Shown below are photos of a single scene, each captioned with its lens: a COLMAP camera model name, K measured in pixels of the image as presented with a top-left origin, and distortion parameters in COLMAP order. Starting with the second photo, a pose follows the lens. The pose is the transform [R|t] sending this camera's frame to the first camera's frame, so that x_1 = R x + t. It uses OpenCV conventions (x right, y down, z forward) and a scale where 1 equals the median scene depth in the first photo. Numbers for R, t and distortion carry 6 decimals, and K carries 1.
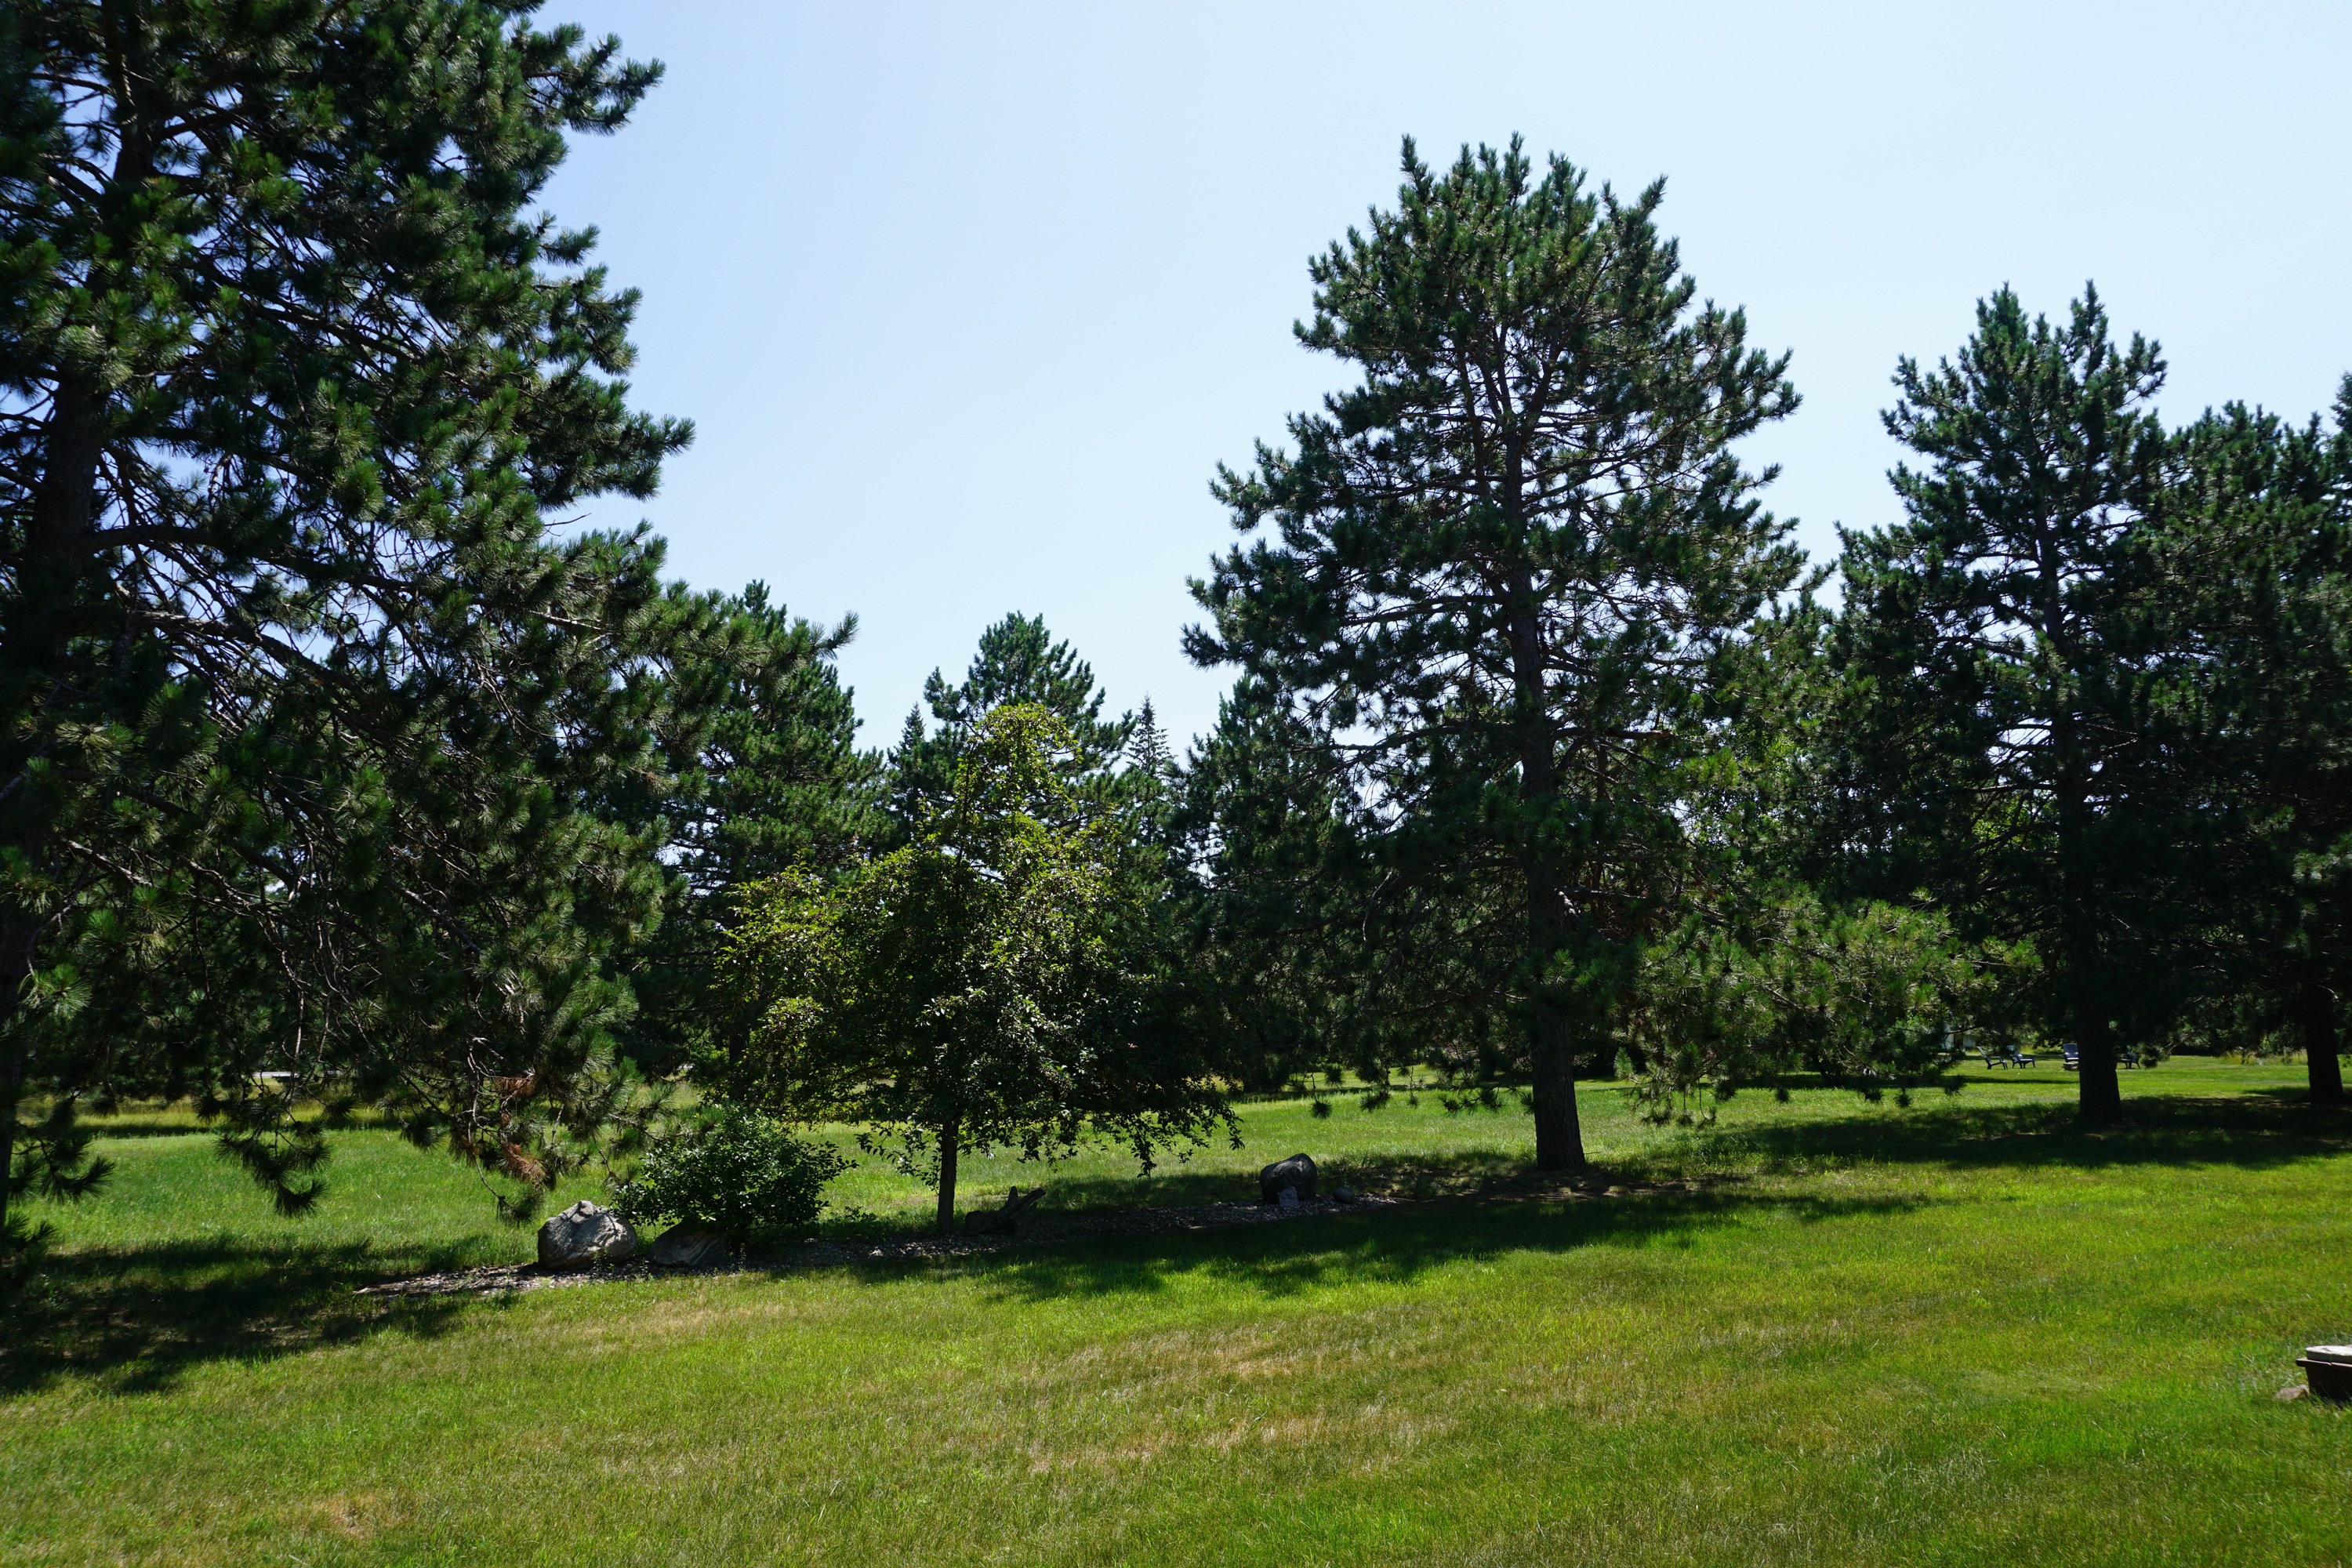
lens RADIAL K [[1575.4, 0, 1170.1], [0, 1575.4, 782.6], [0, 0, 1]] dist [-0.047012, 0.036340]
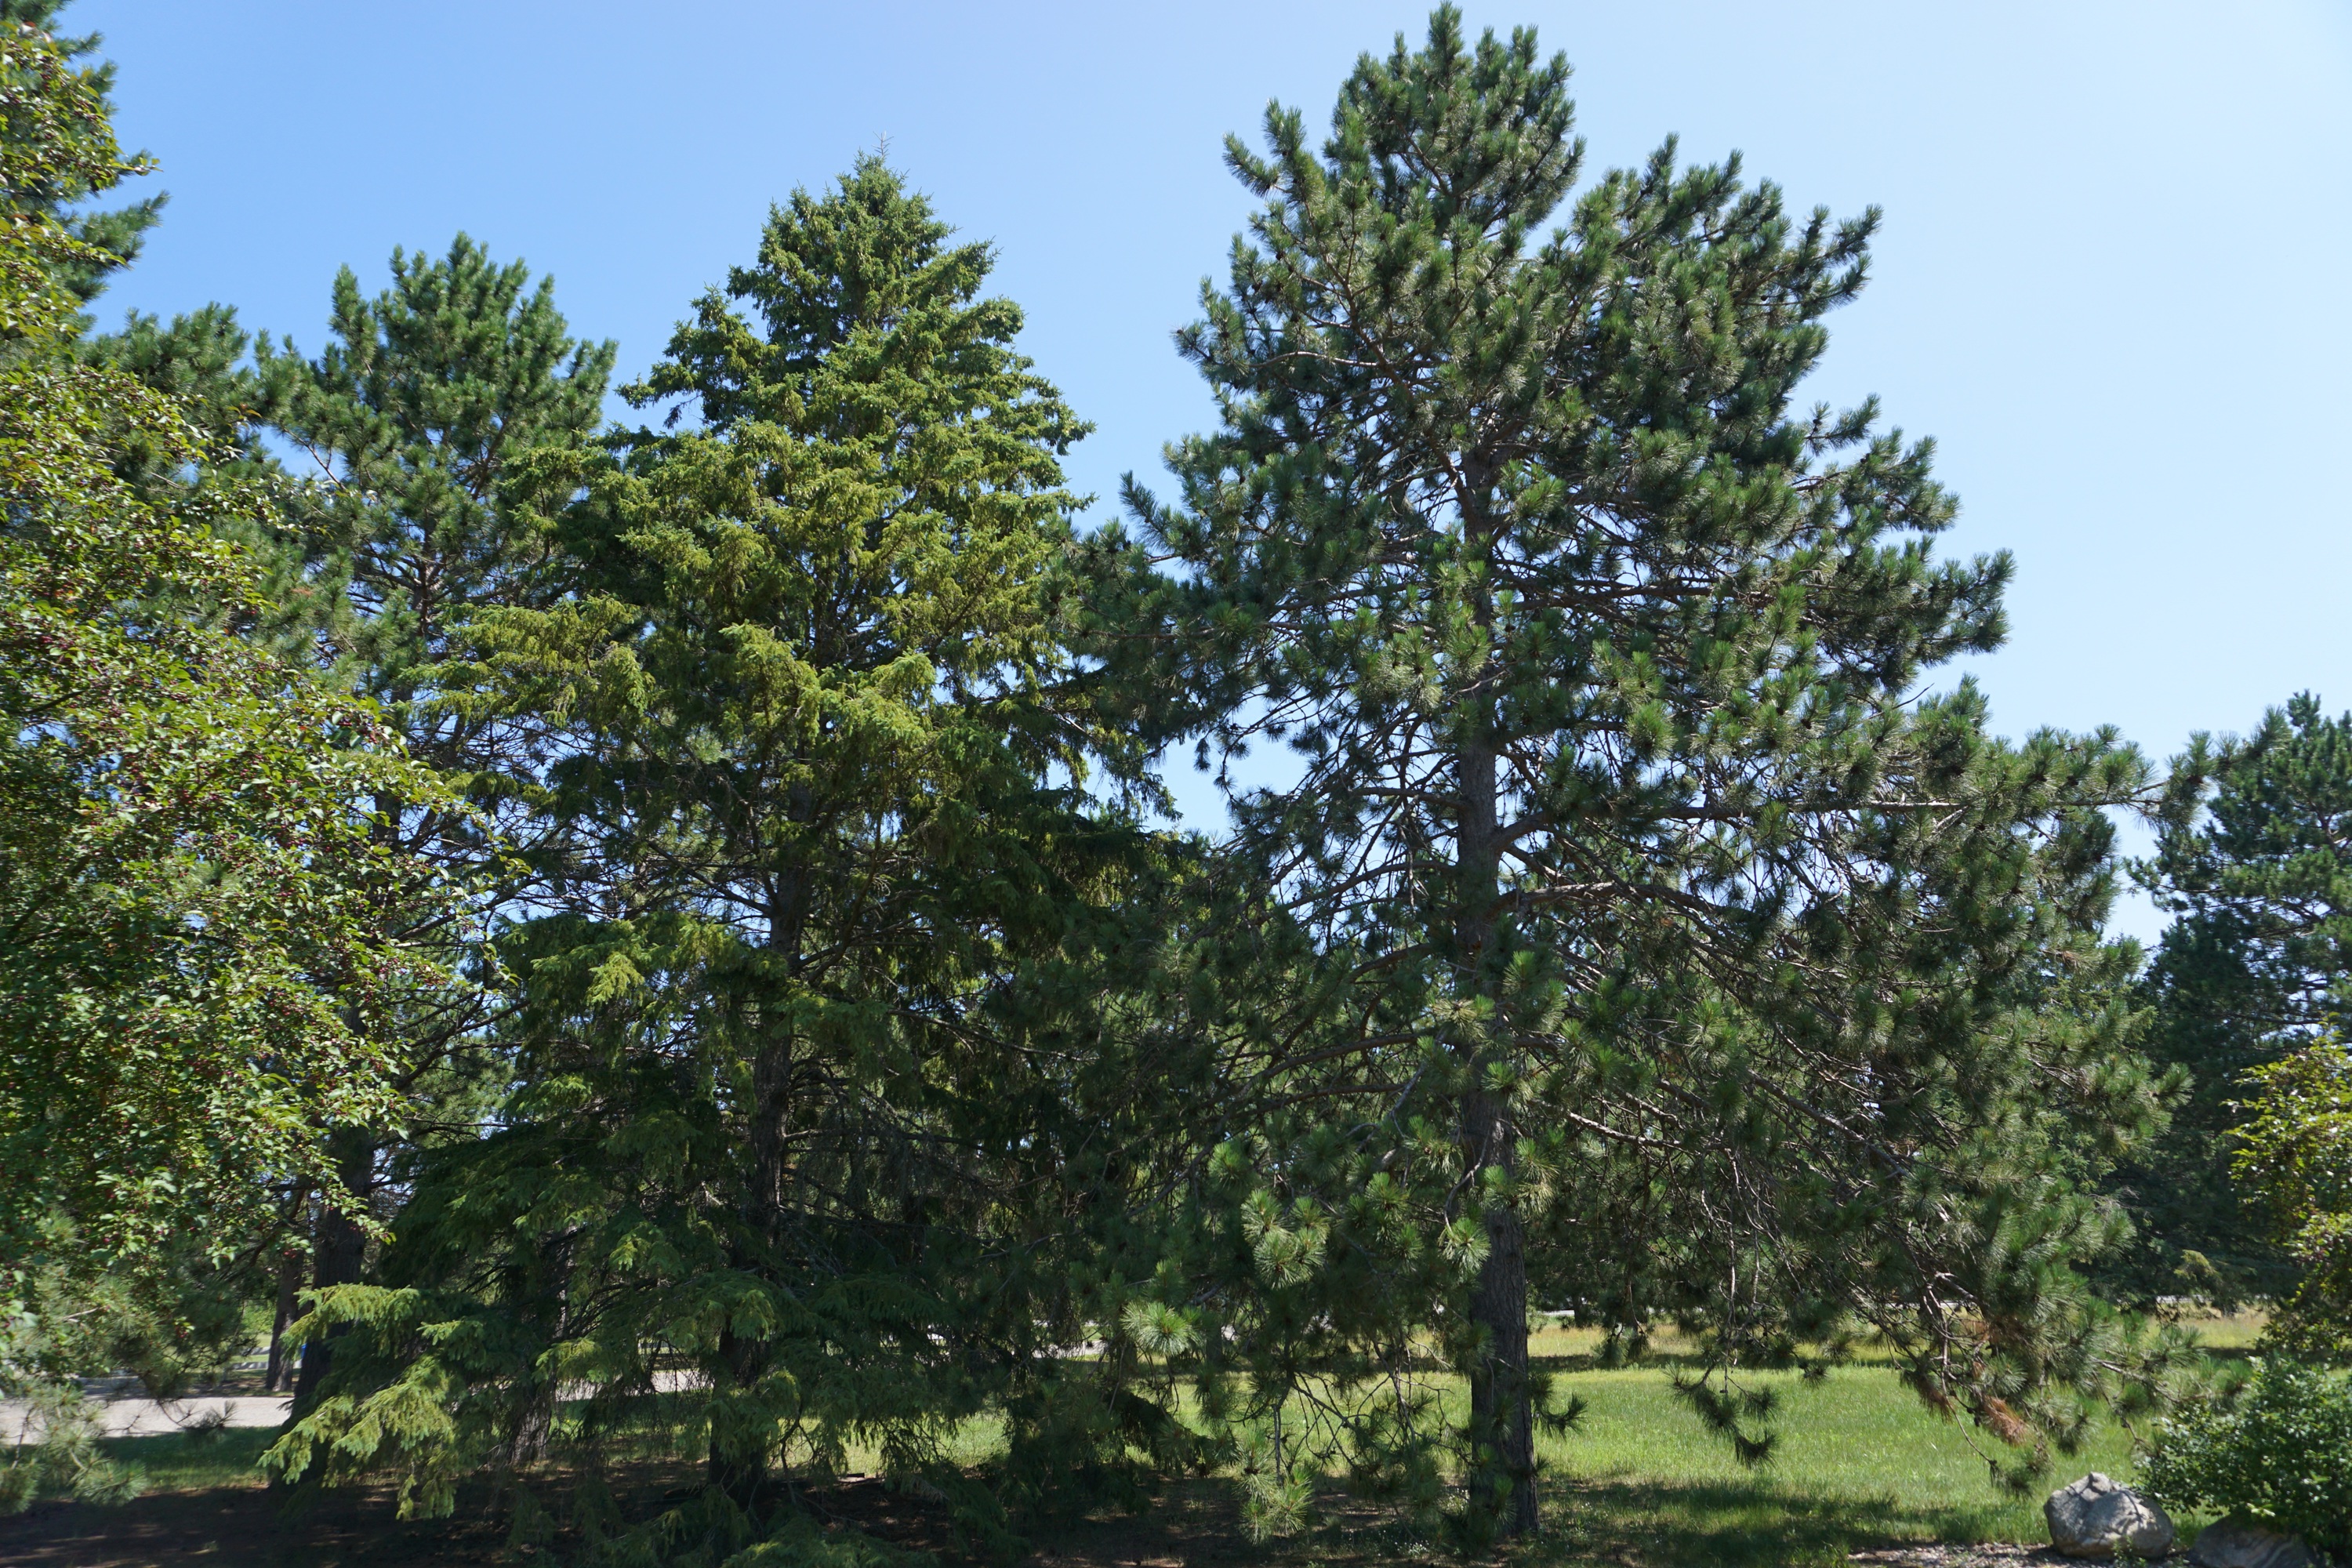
lens RADIAL K [[1575.4, 0, 1170.1], [0, 1575.4, 782.6], [0, 0, 1]] dist [-0.047012, 0.036340]
pose [[0.572838, -0.250992, -0.780294, 0.078435], [0.141242, 0.967950, -0.207664, 0.011887], [0.807408, 0.008747, 0.589929, 0.102155]]
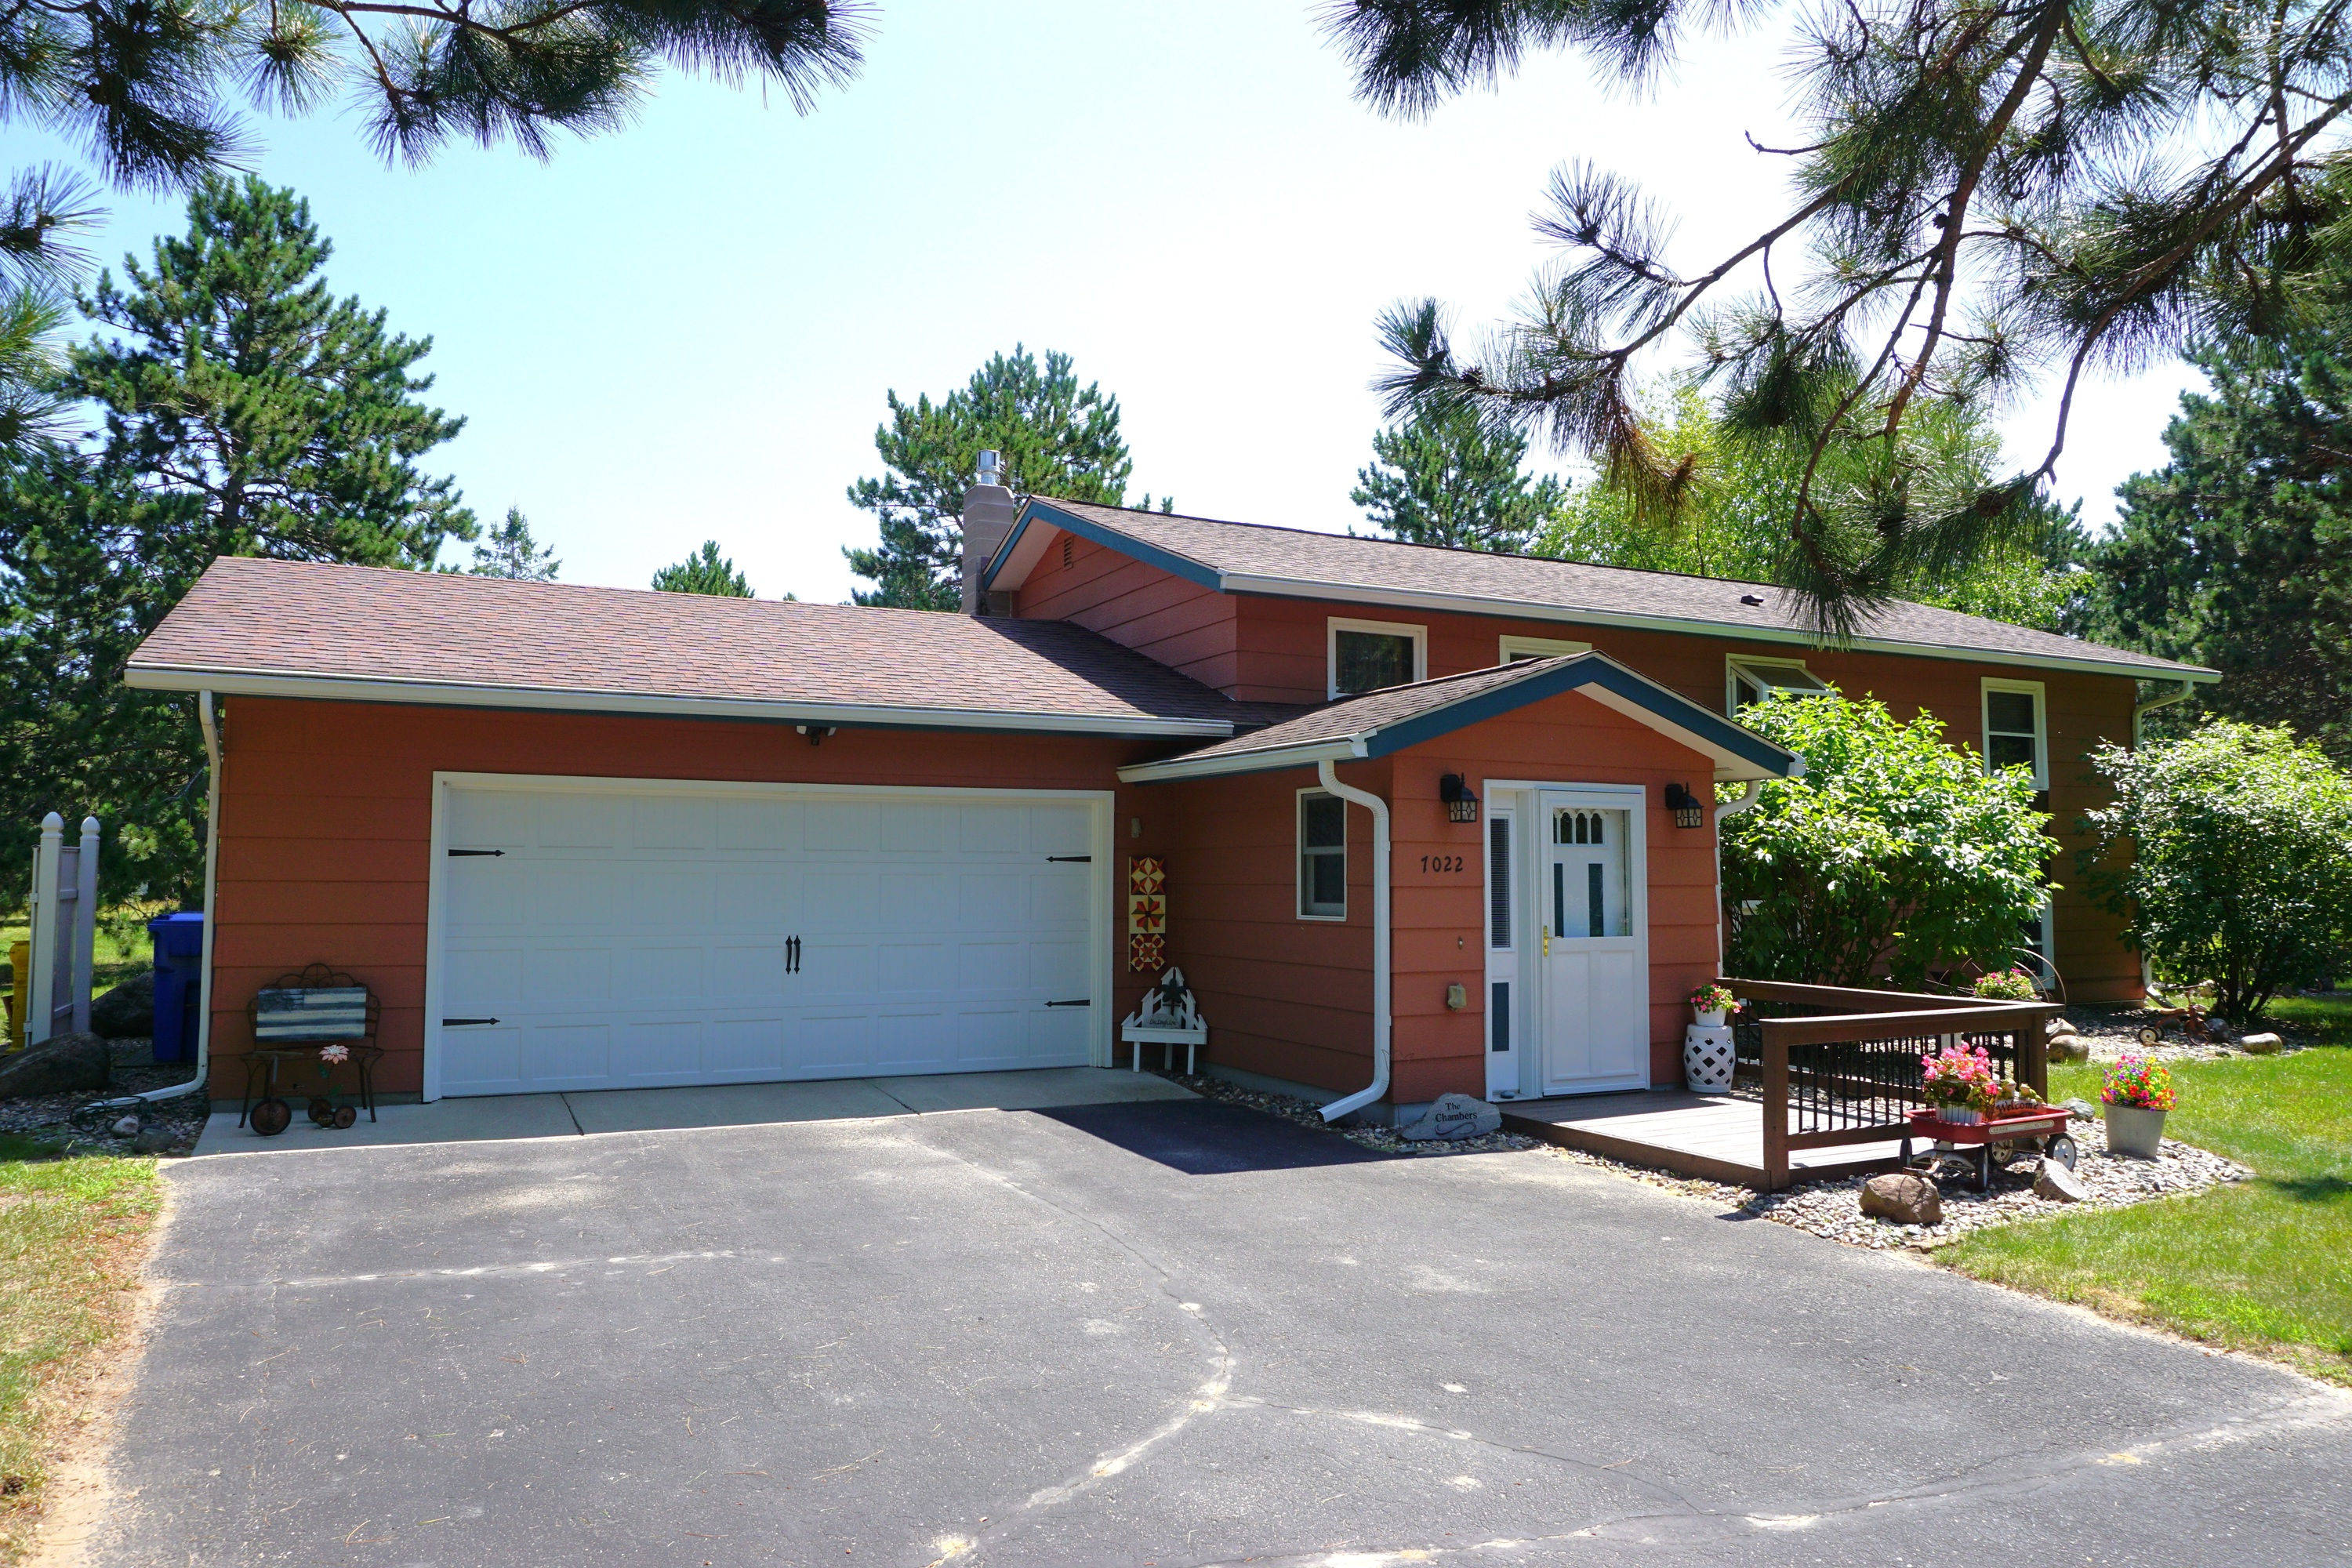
lens RADIAL K [[1575.4, 0, 1170.1], [0, 1575.4, 782.6], [0, 0, 1]] dist [-0.047012, 0.036340]
pose [[0.995983, 0.010575, -0.088920, 0.843741], [-0.001818, 0.995185, 0.097999, -0.175611], [0.089528, -0.097443, 0.991206, -1.099702]]
